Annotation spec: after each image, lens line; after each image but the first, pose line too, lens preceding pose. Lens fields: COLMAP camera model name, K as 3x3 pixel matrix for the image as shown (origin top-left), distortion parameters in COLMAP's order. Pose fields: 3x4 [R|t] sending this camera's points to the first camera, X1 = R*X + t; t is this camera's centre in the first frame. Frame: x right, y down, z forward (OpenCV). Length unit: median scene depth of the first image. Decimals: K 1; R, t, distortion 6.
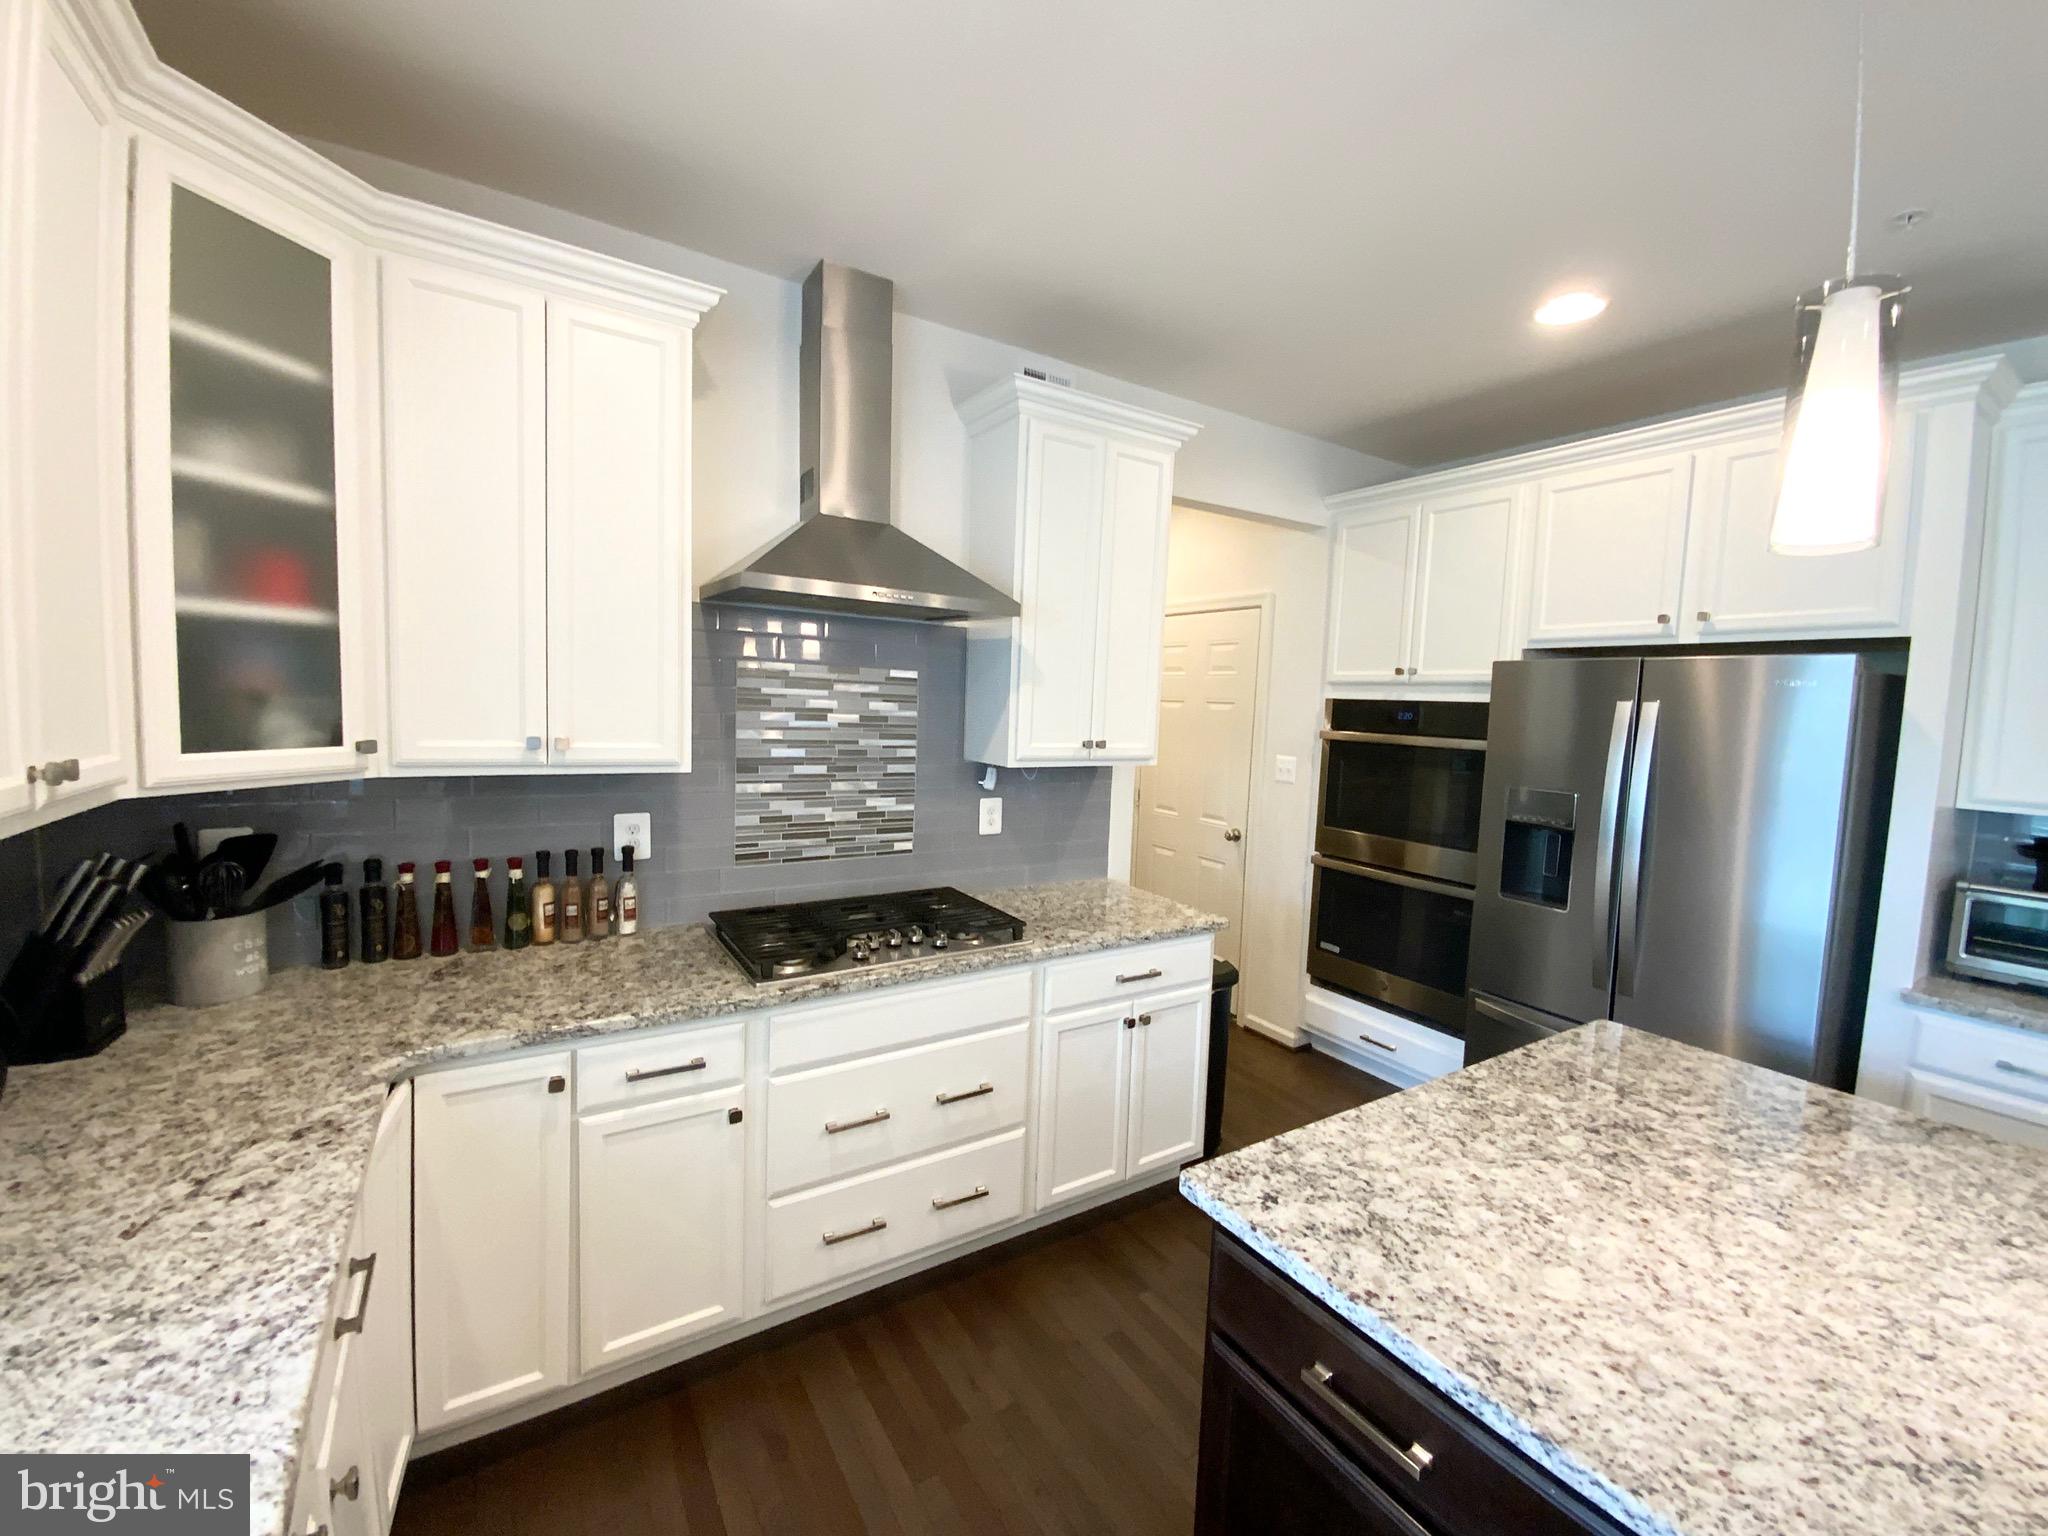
lens RADIAL K [[832.8, 0, 1024.0], [0, 832.8, 768.0], [0, 0, 1]] dist [0.018608, -0.020597]
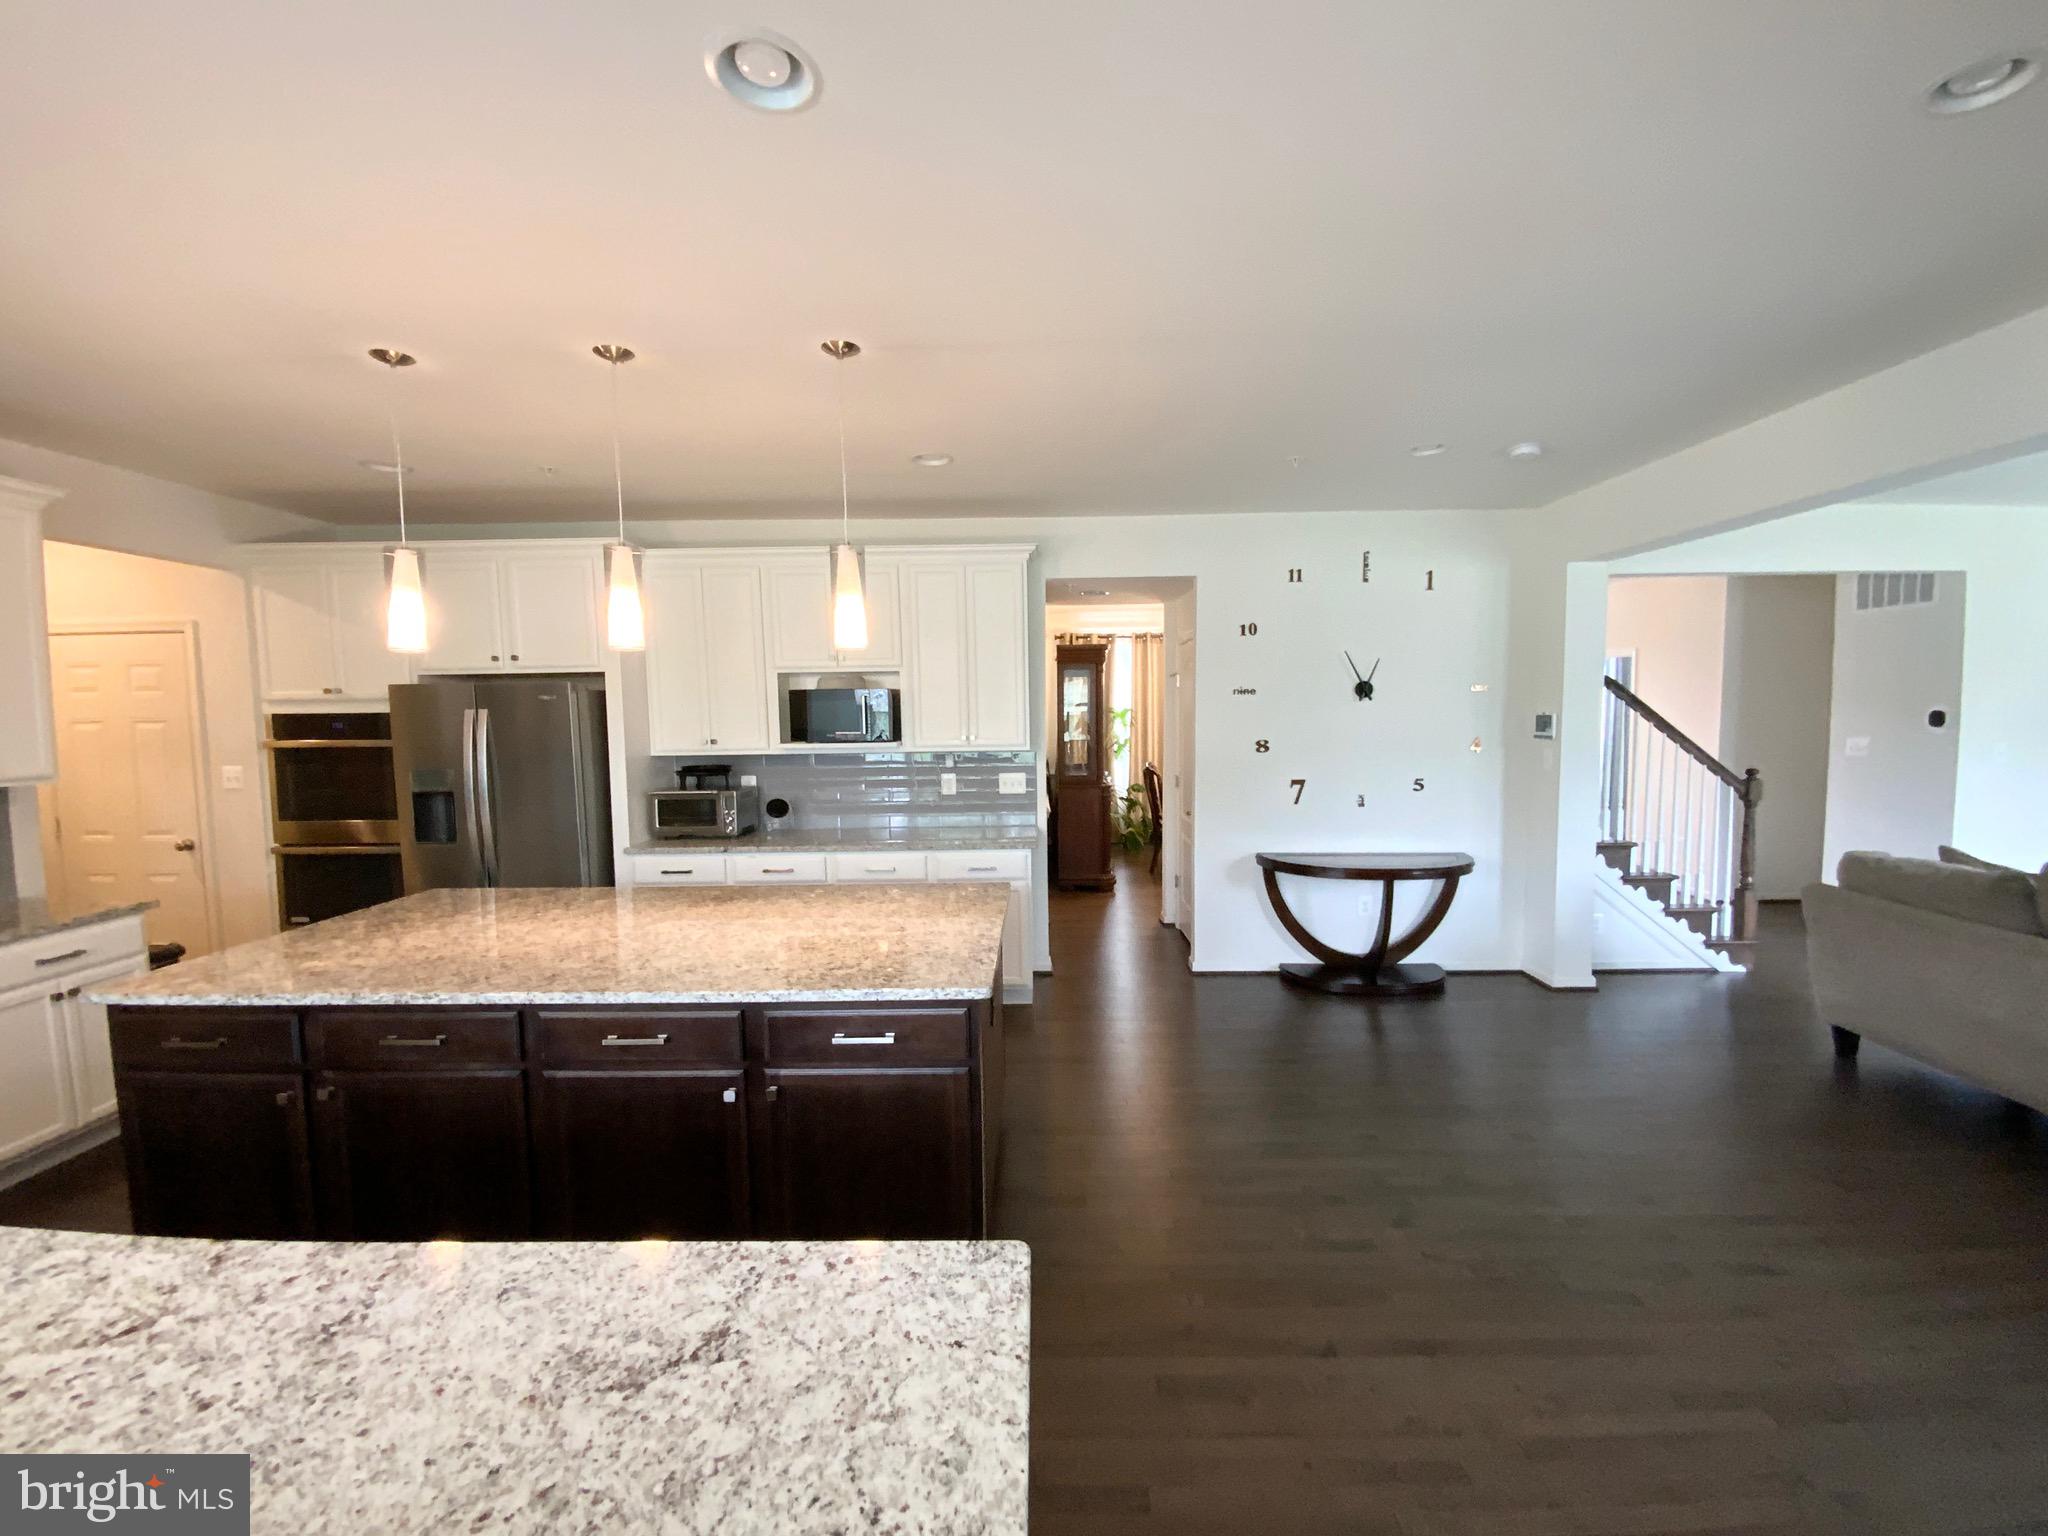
lens RADIAL K [[825.8, 0, 1025.1], [0, 825.8, 768.1], [0, 0, 1]] dist [0.020176, -0.017329]
pose [[0.543967, -0.101824, 0.832906, -0.061905], [0.105721, 0.993017, 0.052352, 0.066037], [-0.832420, 0.059578, 0.550933, -0.810880]]
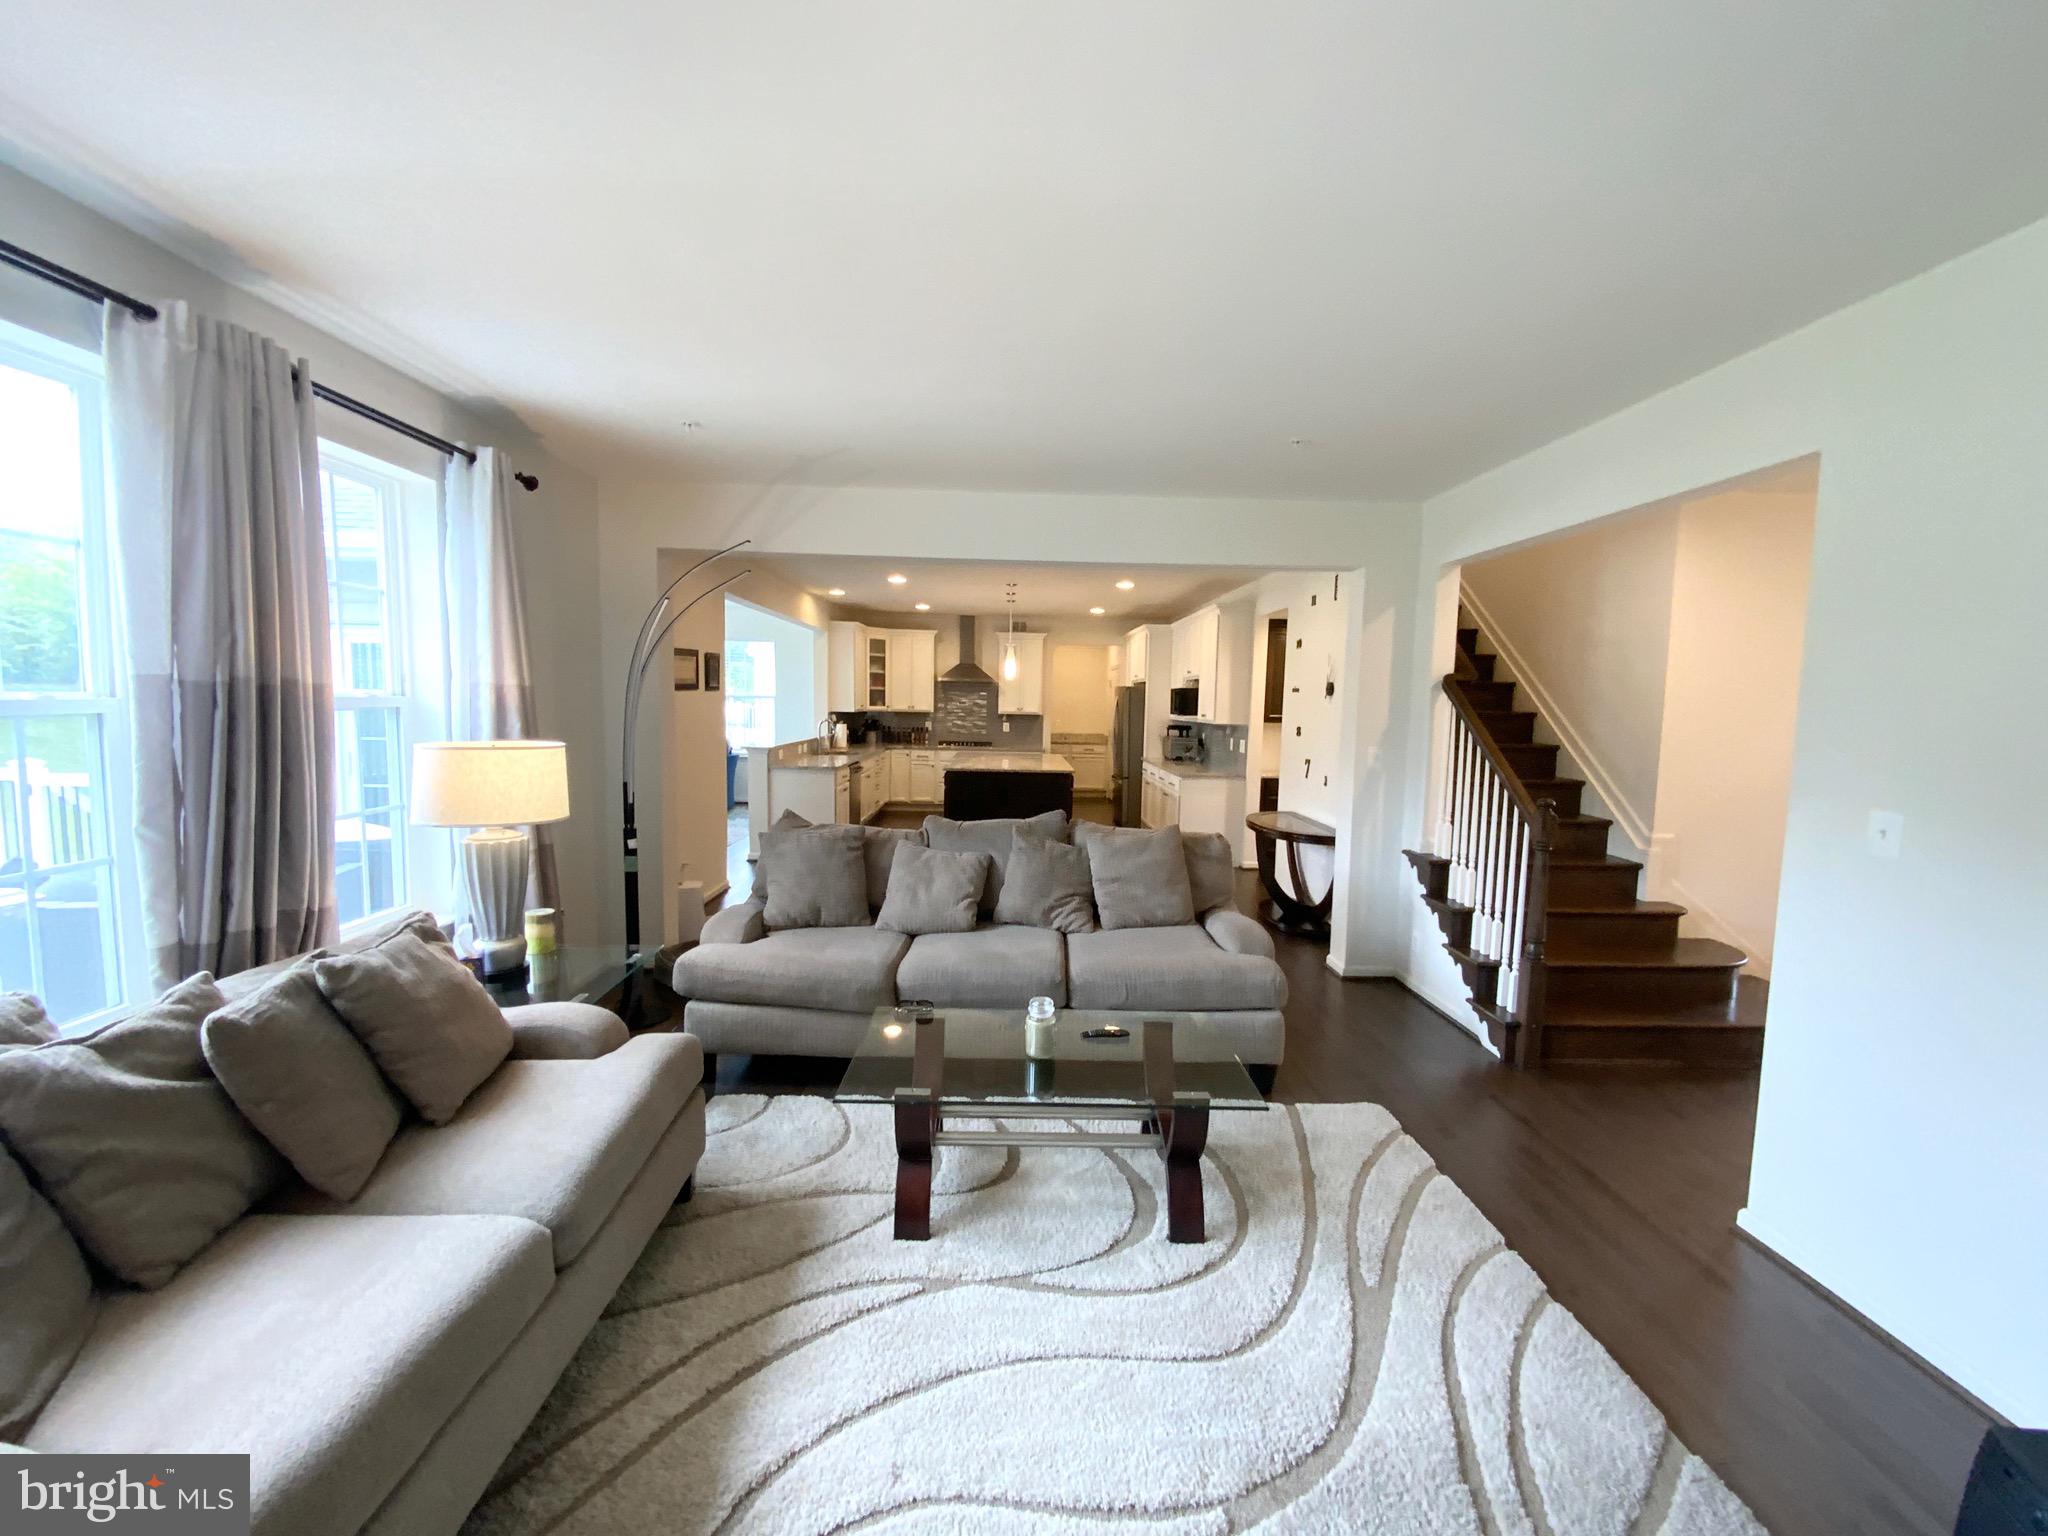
lens RADIAL K [[825.8, 0, 1025.1], [0, 825.8, 768.1], [0, 0, 1]] dist [0.020176, -0.017329]
pose [[0.858721, 0.024406, -0.511863, 2.500884], [-0.034017, 0.999377, -0.009418, 0.345062], [0.511314, 0.025500, 0.859016, -2.895993]]
